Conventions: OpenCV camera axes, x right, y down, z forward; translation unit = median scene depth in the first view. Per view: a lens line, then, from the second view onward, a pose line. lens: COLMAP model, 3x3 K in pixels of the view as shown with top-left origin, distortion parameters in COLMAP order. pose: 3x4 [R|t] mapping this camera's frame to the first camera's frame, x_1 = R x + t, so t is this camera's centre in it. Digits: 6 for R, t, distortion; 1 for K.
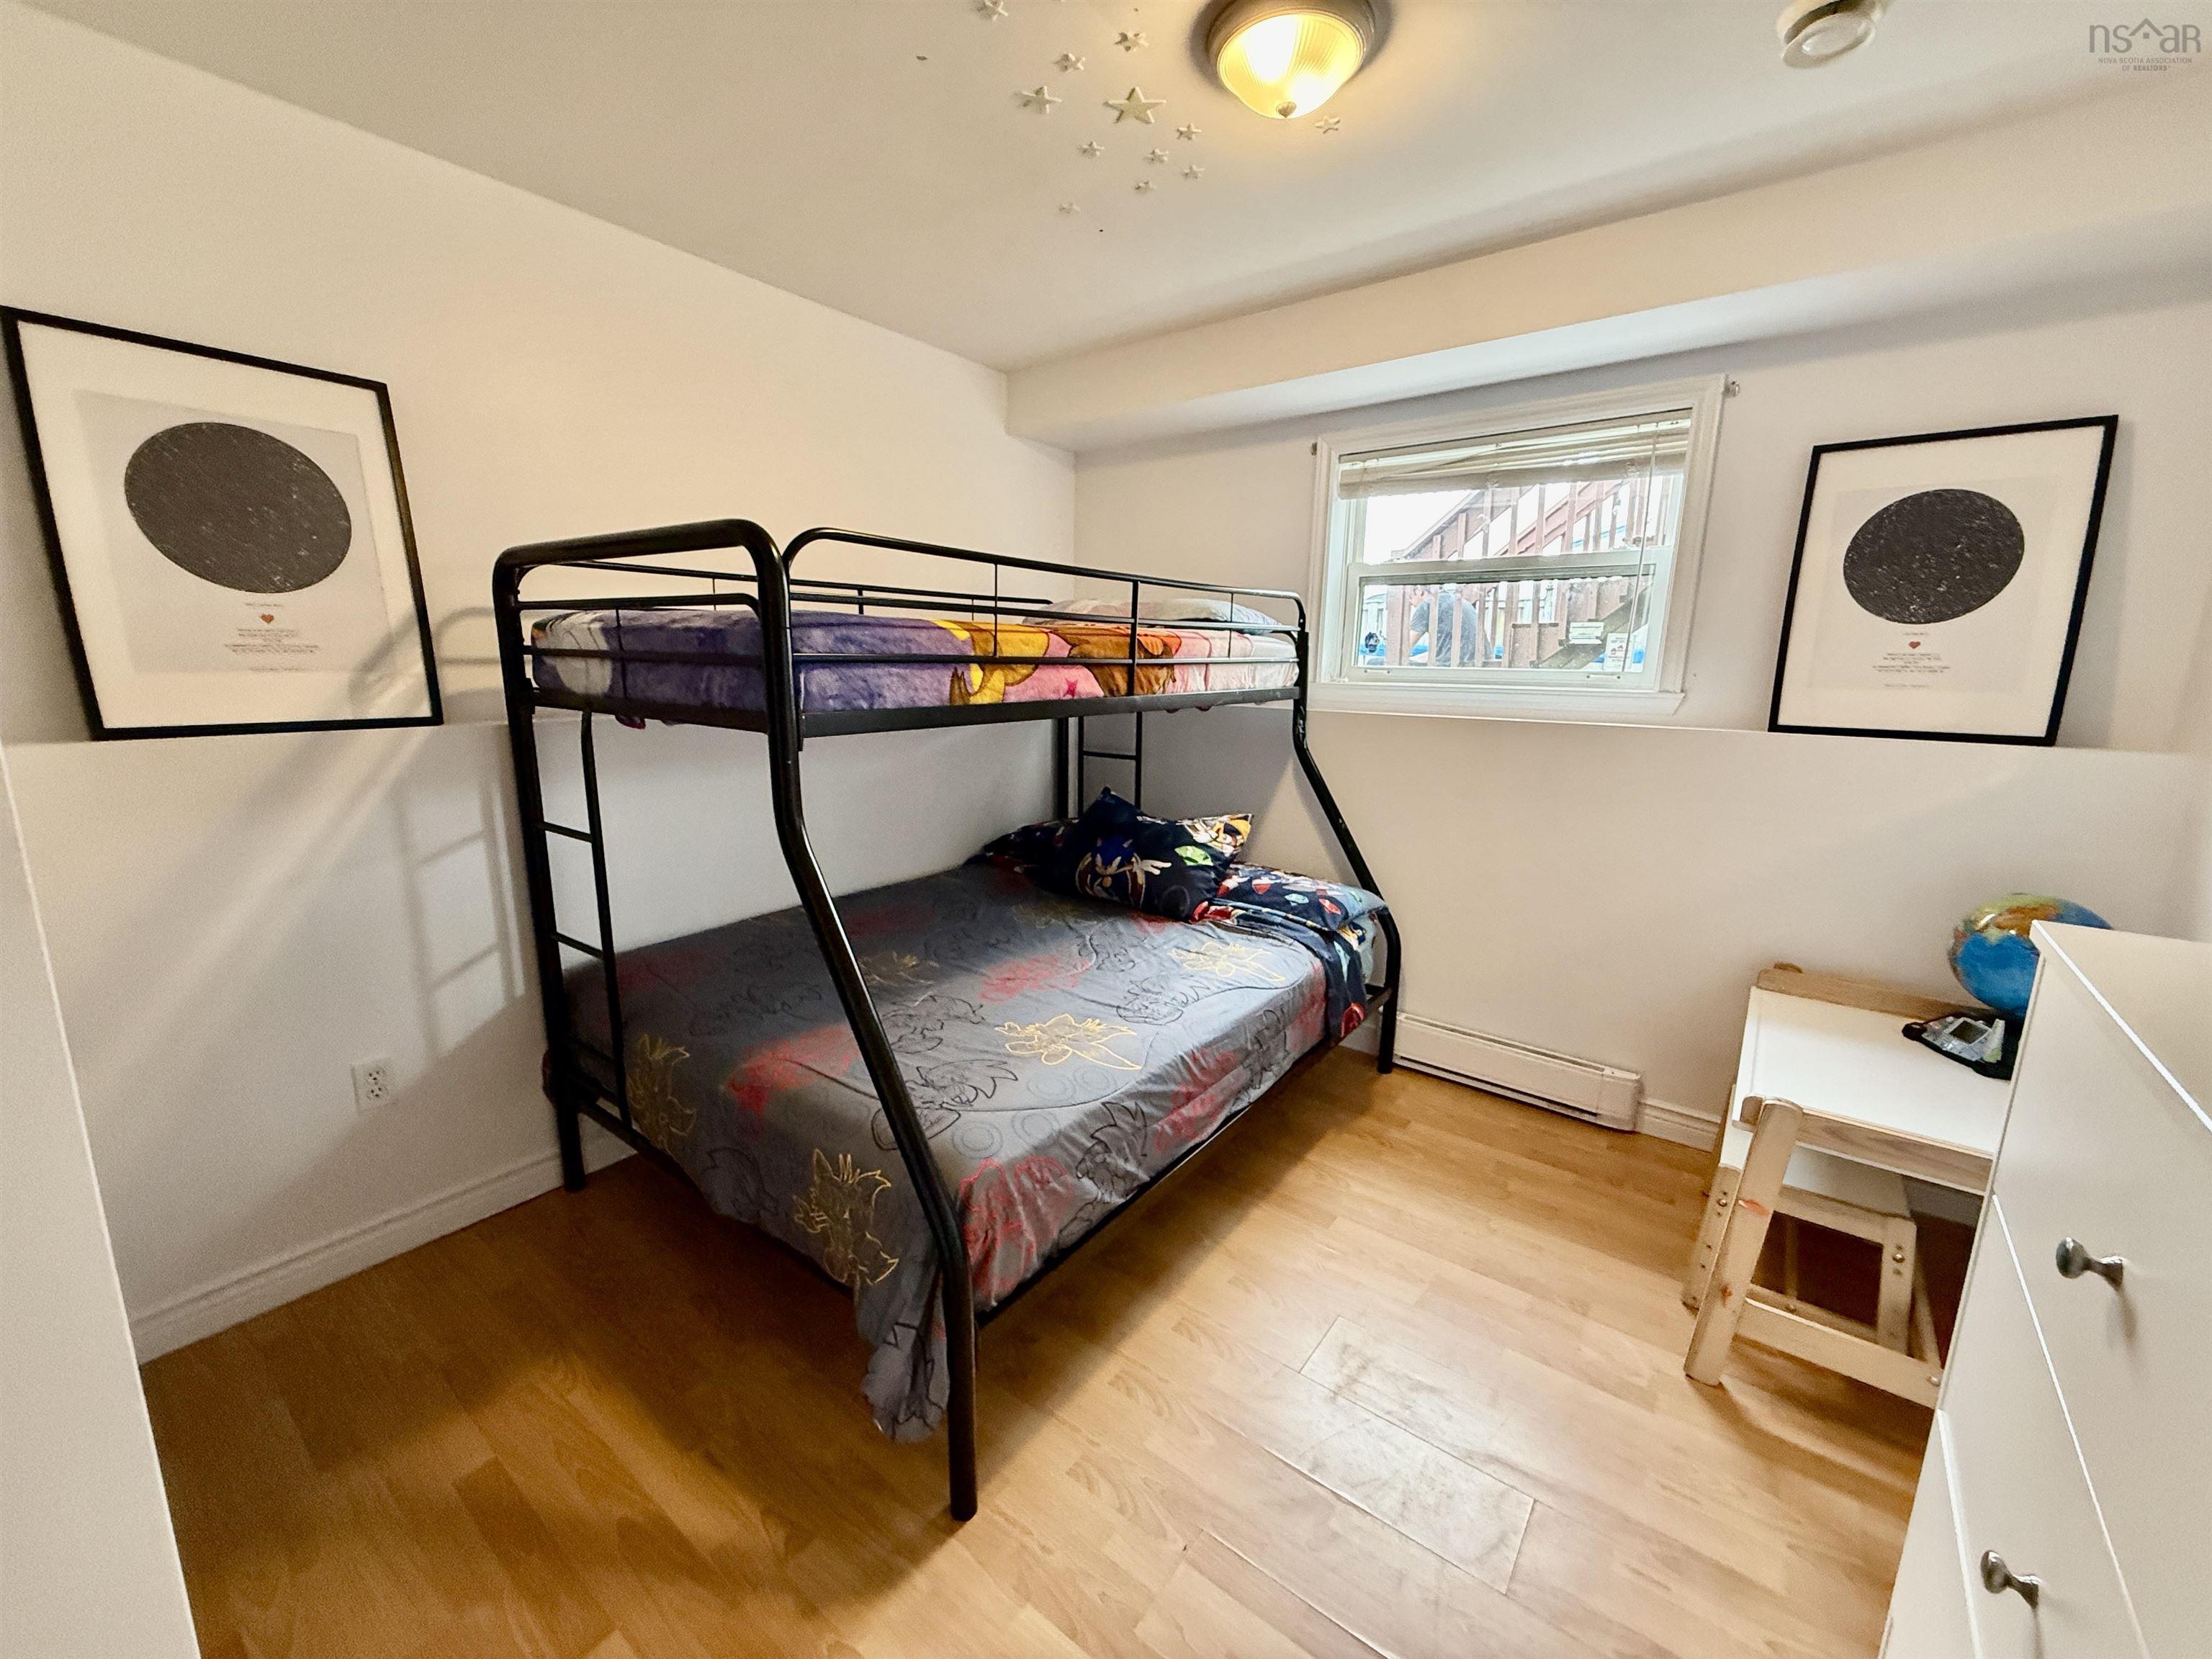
lens RADIAL K [[879.4, 0, 1102.8], [0, 879.4, 828.7], [0, 0, 1]] dist [-0.001516, -0.000243]
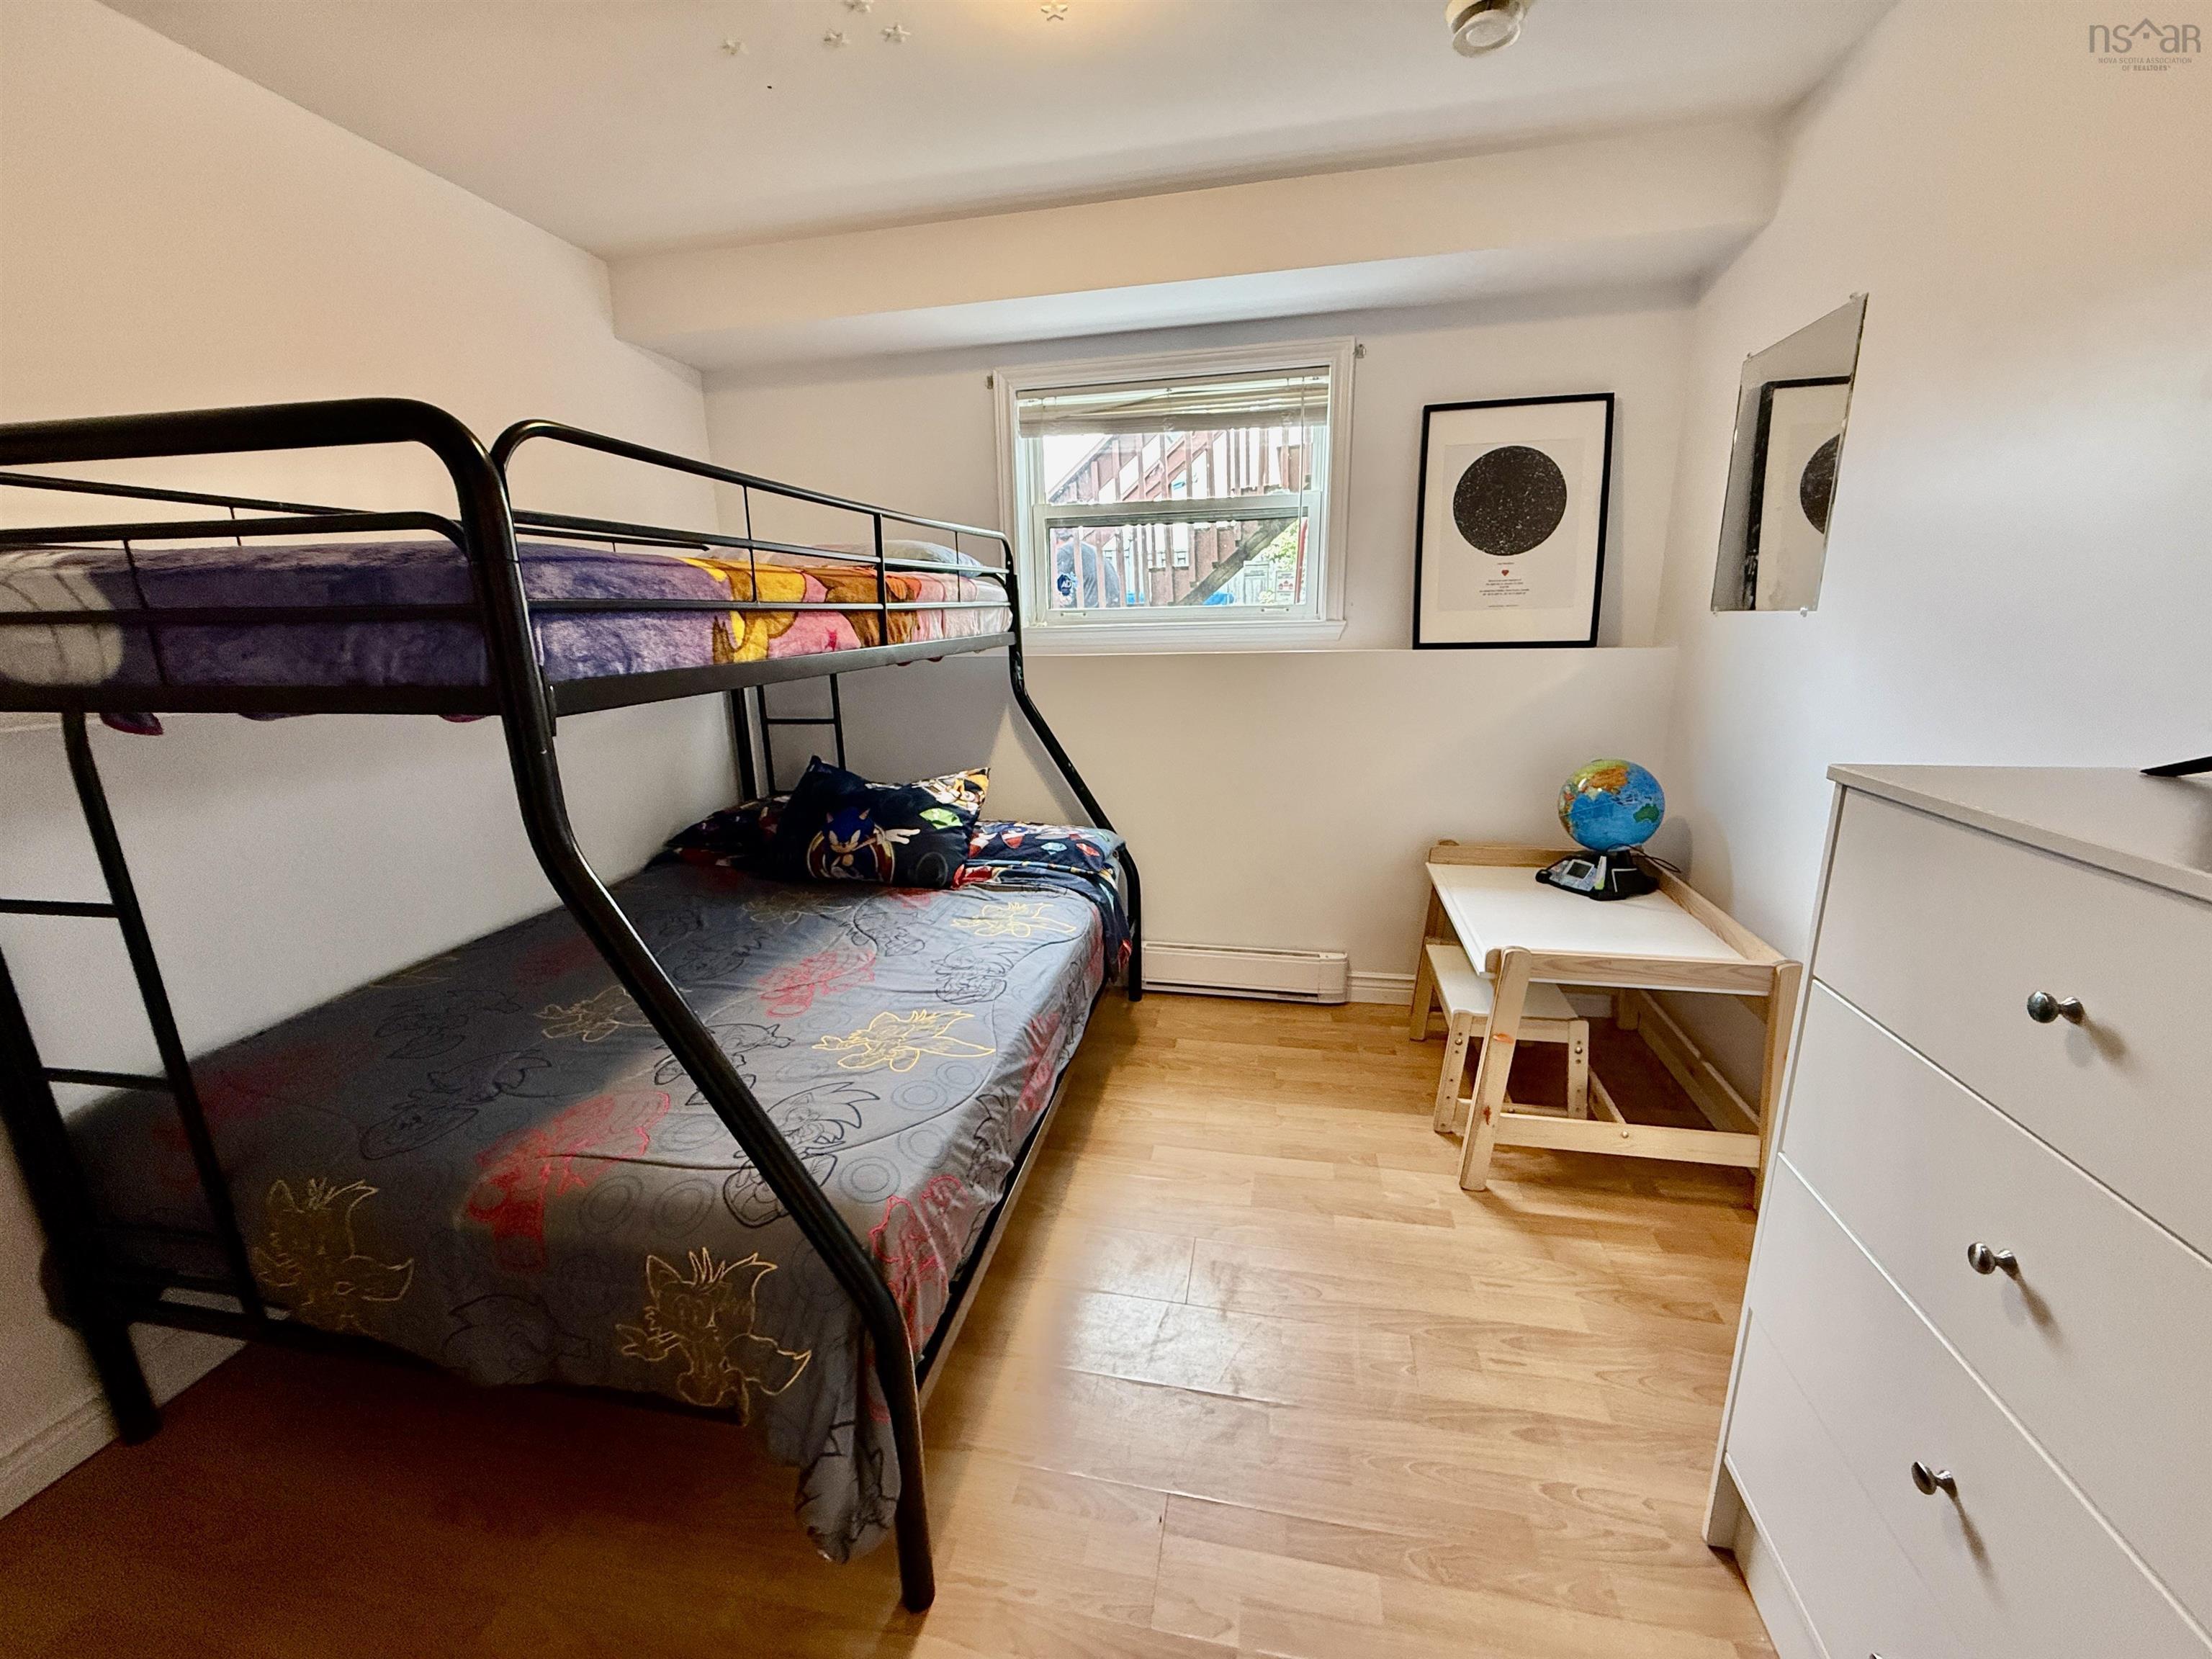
lens RADIAL K [[879.4, 0, 1104.3], [0, 879.4, 827.0], [0, 0, 1]] dist [-0.001516, -0.000243]
pose [[0.898649, -0.137723, 0.416487, -0.184735], [0.118151, 0.990342, 0.072552, -0.009956], [-0.422457, -0.015990, 0.906242, 0.114859]]
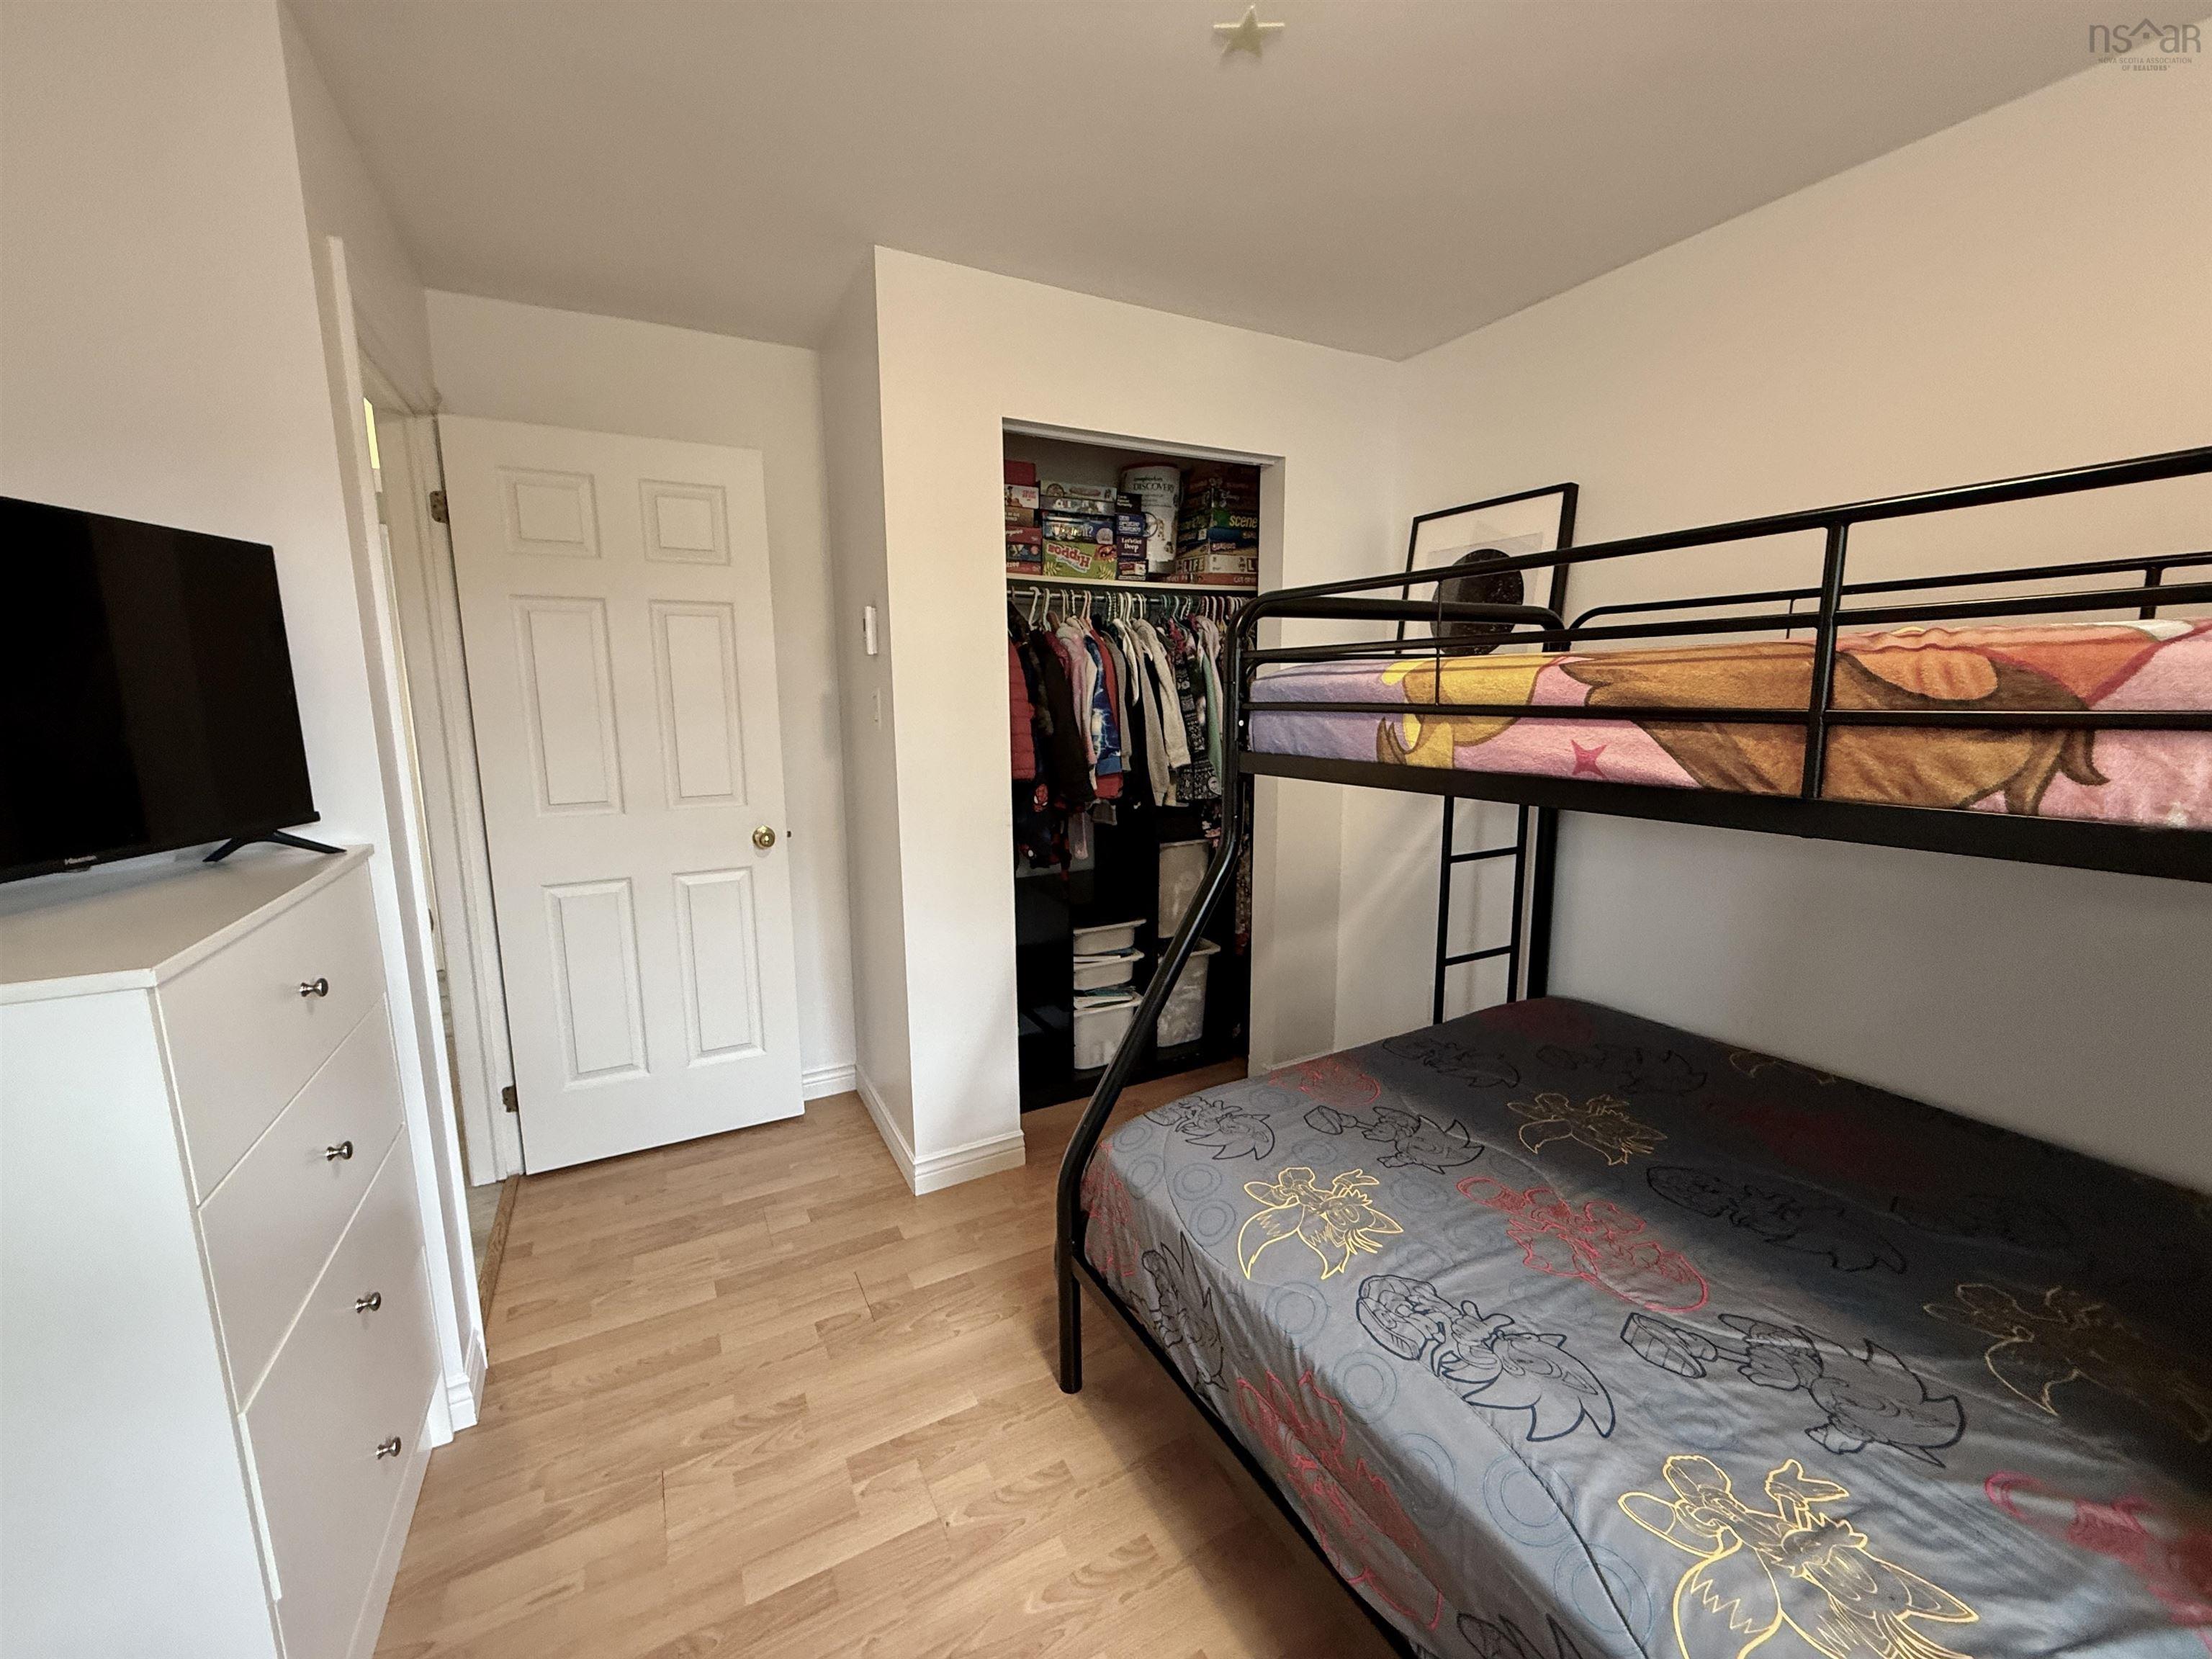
lens RADIAL K [[879.4, 0, 1100.0], [0, 879.4, 832.1], [0, 0, 1]] dist [-0.001516, -0.000243]
pose [[-0.416406, 0.132050, -0.899538, 0.623430], [-0.171516, 0.960222, 0.220355, -0.191466], [0.892854, 0.246042, -0.377194, 0.974401]]
